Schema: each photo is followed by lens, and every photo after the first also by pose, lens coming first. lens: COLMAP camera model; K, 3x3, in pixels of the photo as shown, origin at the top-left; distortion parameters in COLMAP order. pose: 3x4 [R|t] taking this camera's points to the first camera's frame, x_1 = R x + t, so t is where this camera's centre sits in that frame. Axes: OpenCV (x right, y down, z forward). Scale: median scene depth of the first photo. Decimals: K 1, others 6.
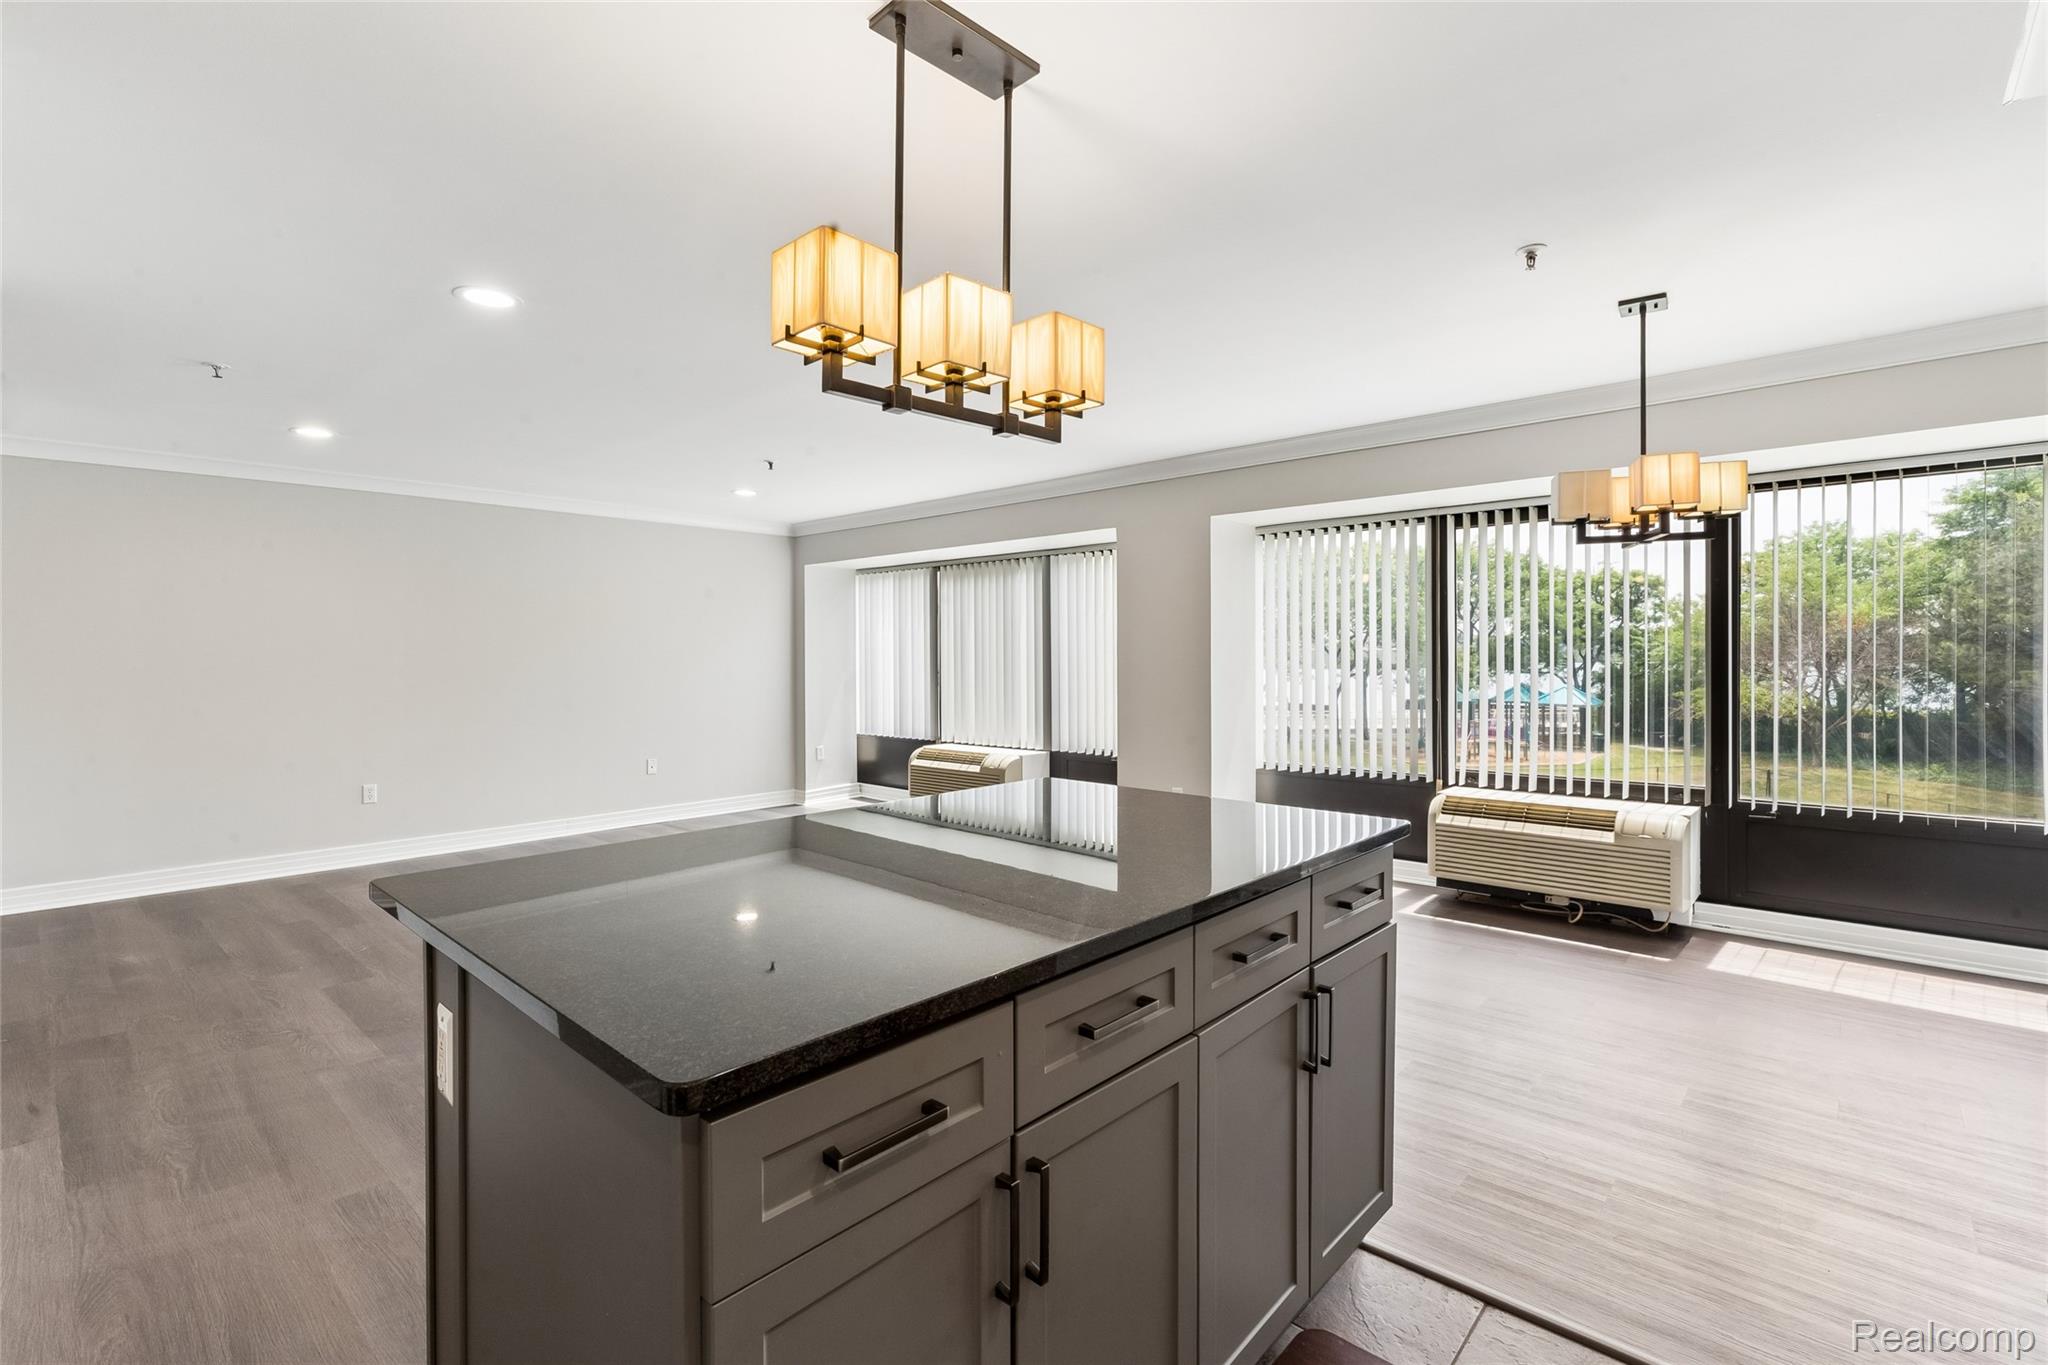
lens RADIAL K [[954.5, 0, 1068.6], [0, 954.5, 652.6], [0, 0, 1]] dist [0.003851, 0.000518]
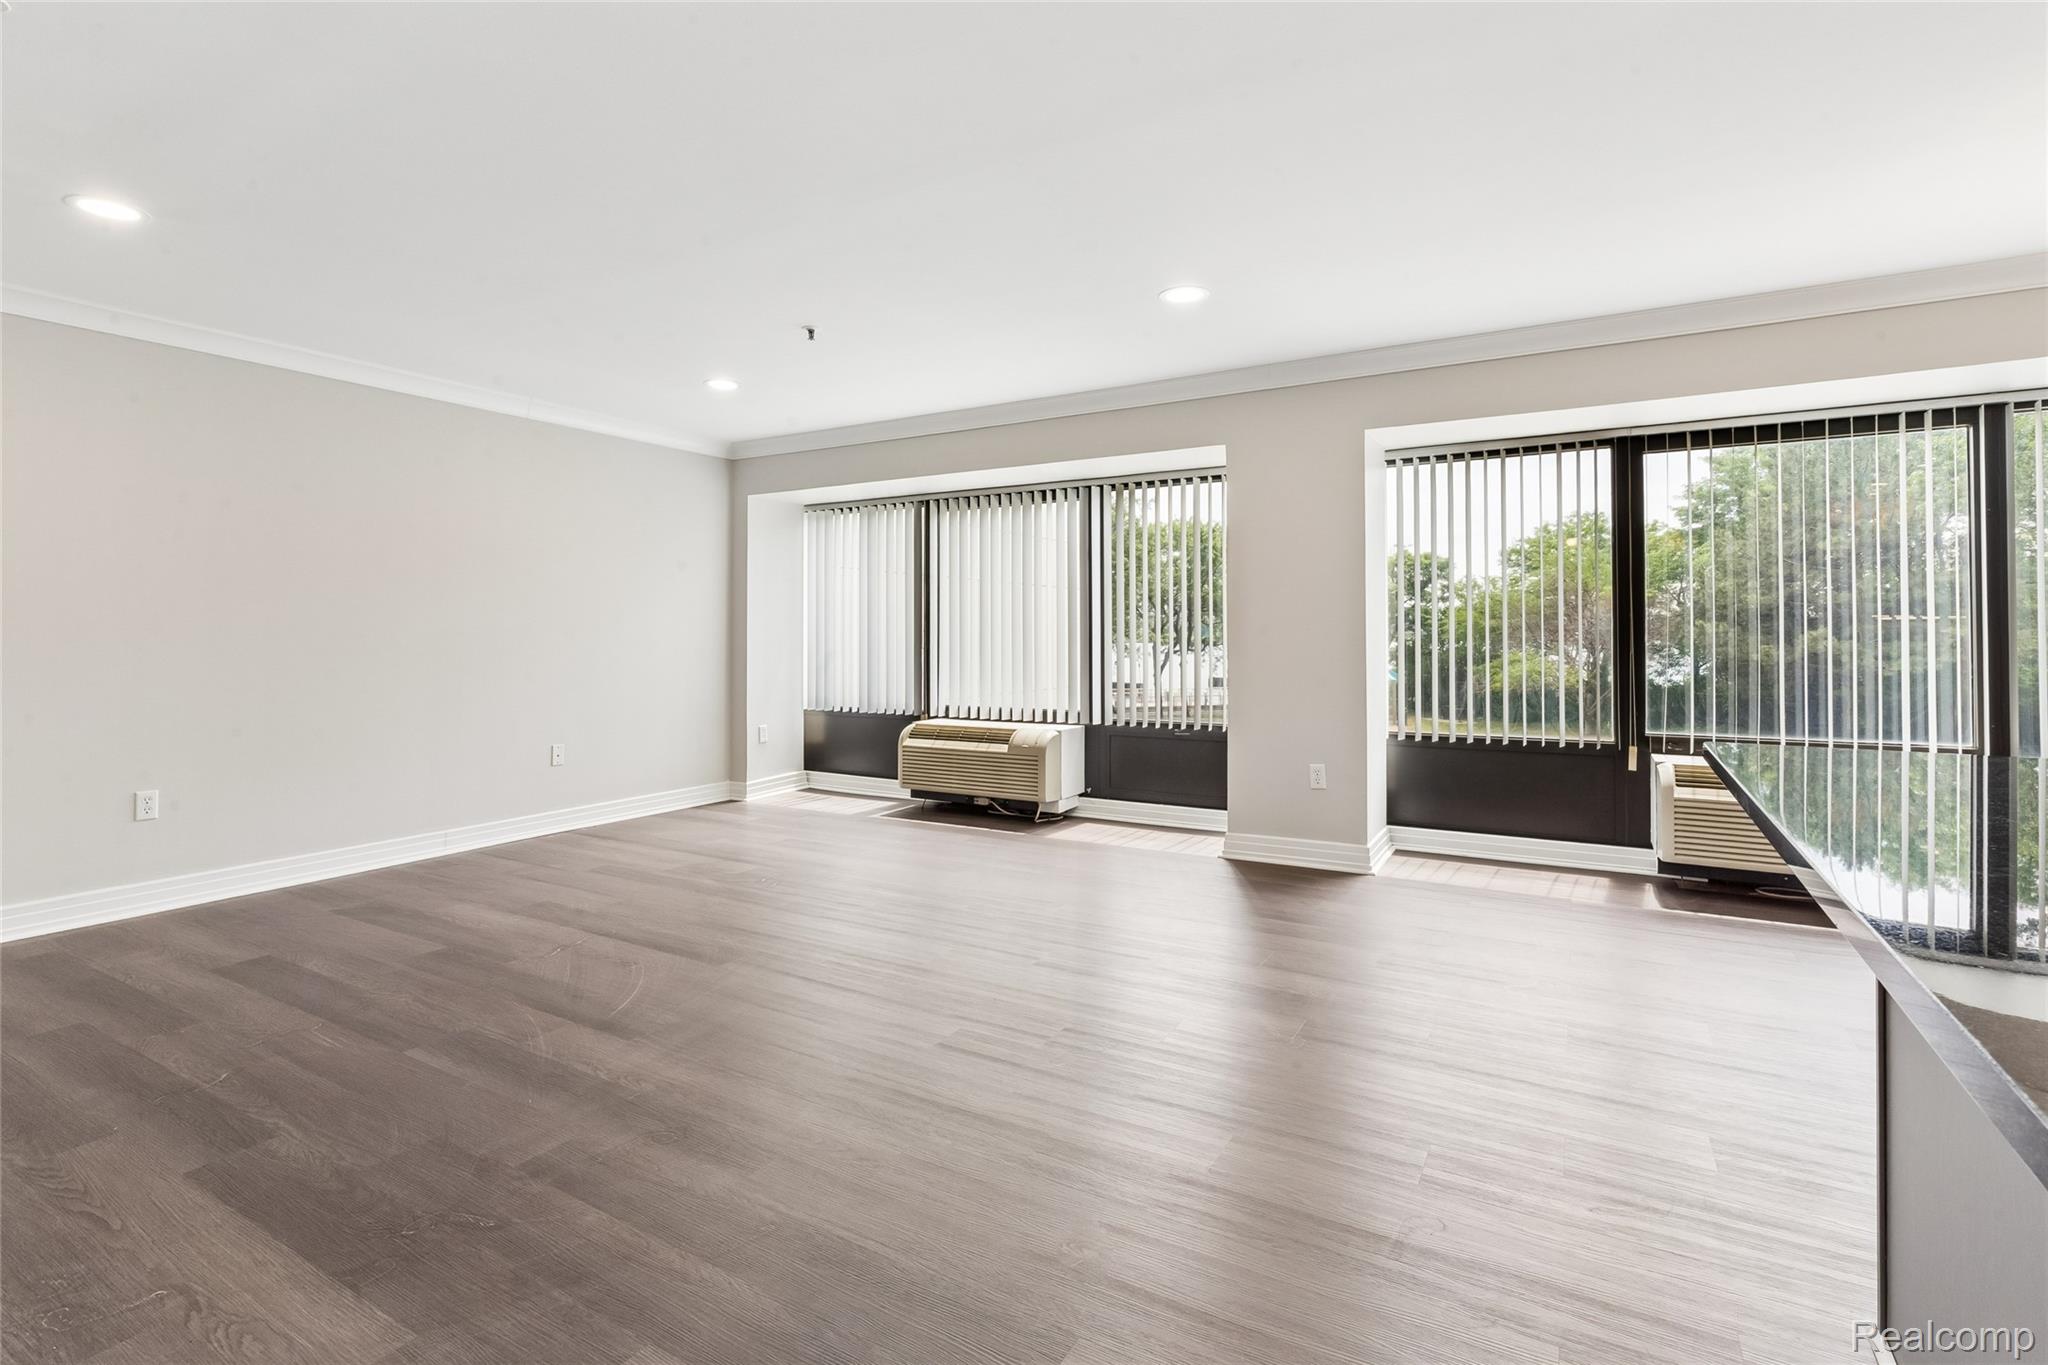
lens RADIAL K [[945.1, 0, 1007.8], [0, 945.1, 616.0], [0, 0, 1]] dist [0.002820, 0.000461]
pose [[0.979747, 0.006564, 0.200132, -0.220094], [-0.002157, 0.999751, -0.022231, 0.024915], [-0.200228, 0.021350, 0.979517, 0.191991]]
